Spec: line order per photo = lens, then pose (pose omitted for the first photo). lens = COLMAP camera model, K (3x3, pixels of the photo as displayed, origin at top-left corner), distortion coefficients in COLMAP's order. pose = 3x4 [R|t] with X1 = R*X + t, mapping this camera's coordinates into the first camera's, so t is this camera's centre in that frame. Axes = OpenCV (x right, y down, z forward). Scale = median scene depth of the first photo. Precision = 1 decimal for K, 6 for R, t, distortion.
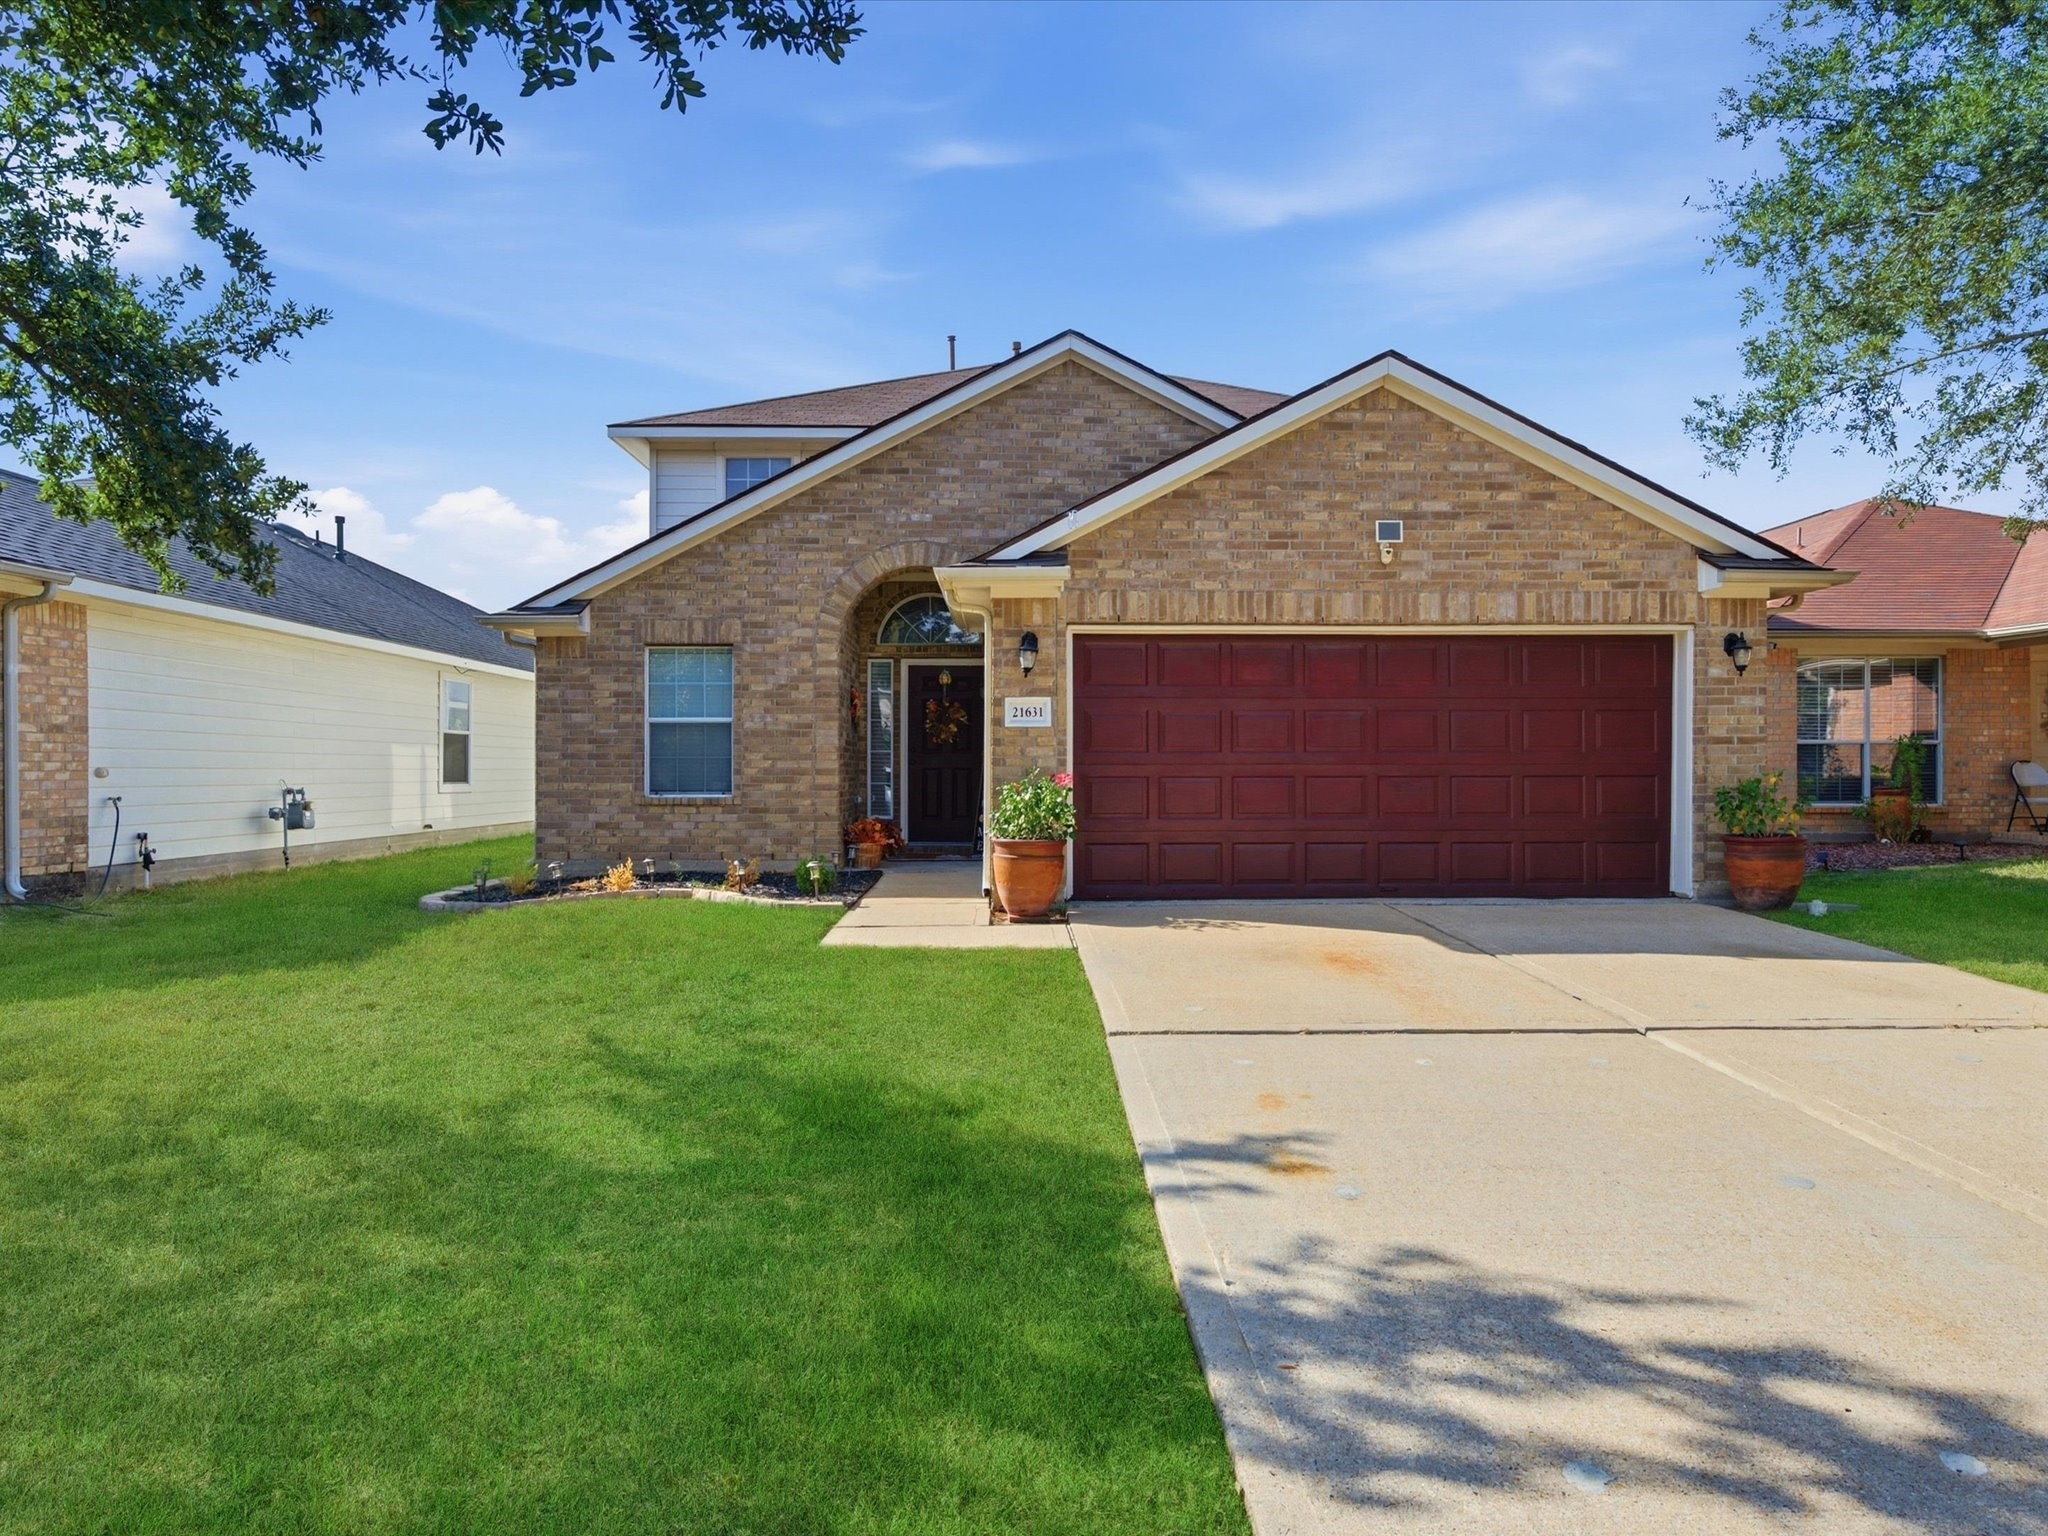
lens RADIAL K [[1052.2, 0, 1020.1], [0, 1052.2, 772.2], [0, 0, 1]] dist [-0.000961, 0.000025]
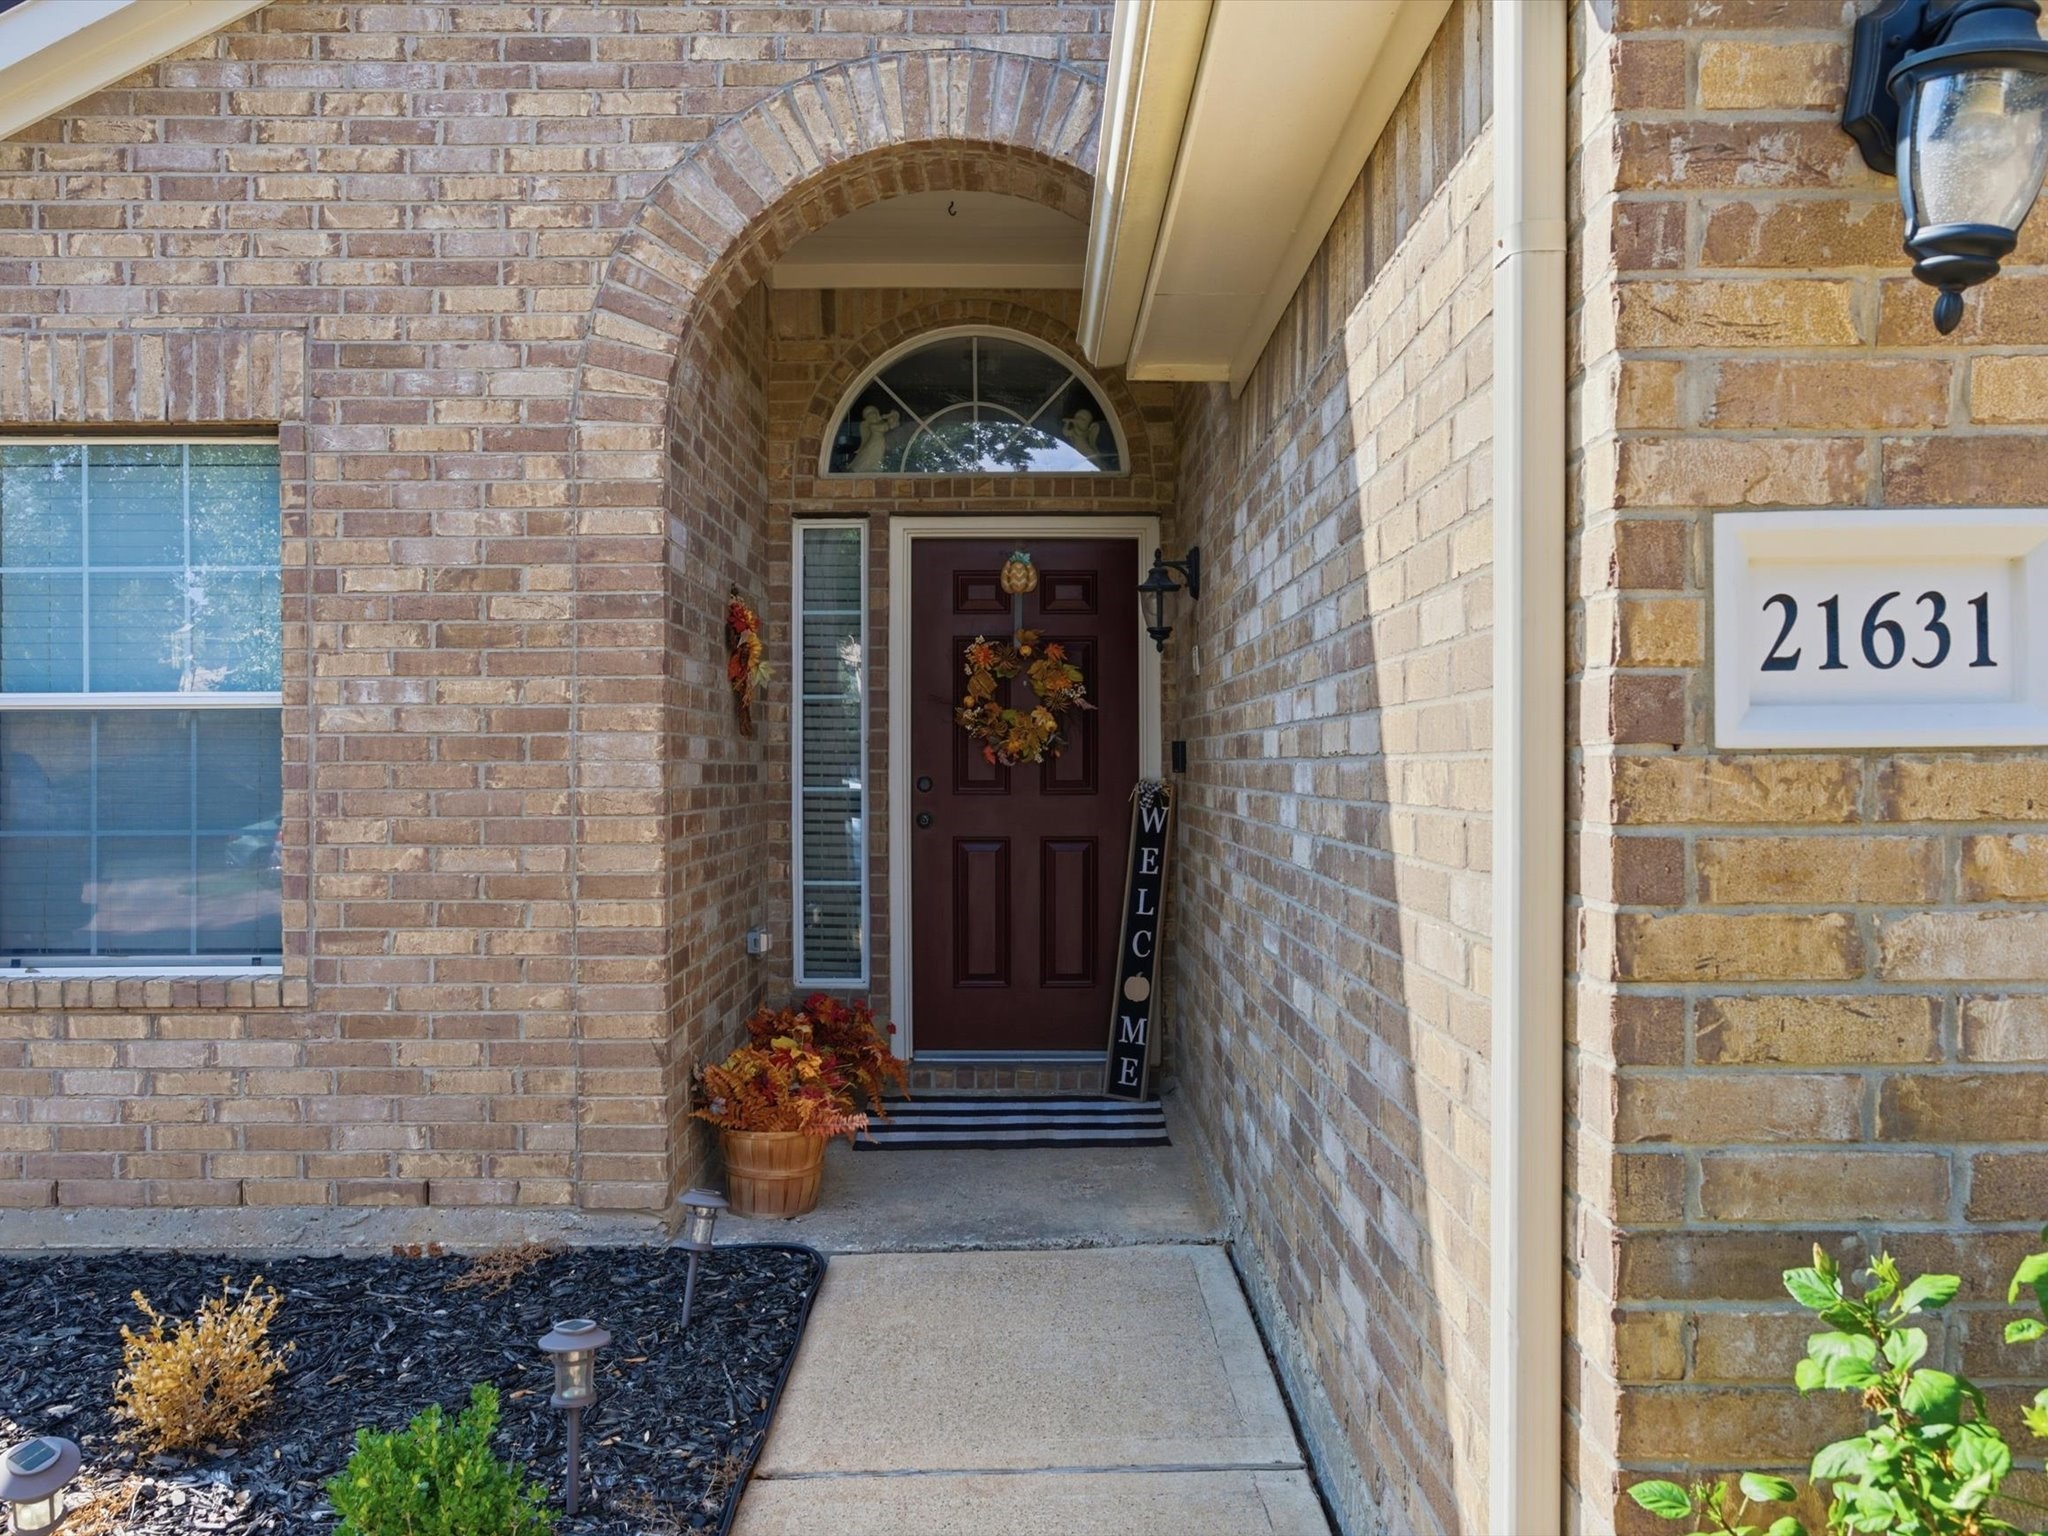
lens RADIAL K [[1046.8, 0, 1028.9], [0, 1046.8, 751.7], [0, 0, 1]] dist [-0.000119, 0.000271]
pose [[0.999899, -0.004649, 0.013438, -0.080080], [0.004603, 0.999984, 0.003404, -0.035919], [-0.013454, -0.003342, 0.999904, 0.722535]]
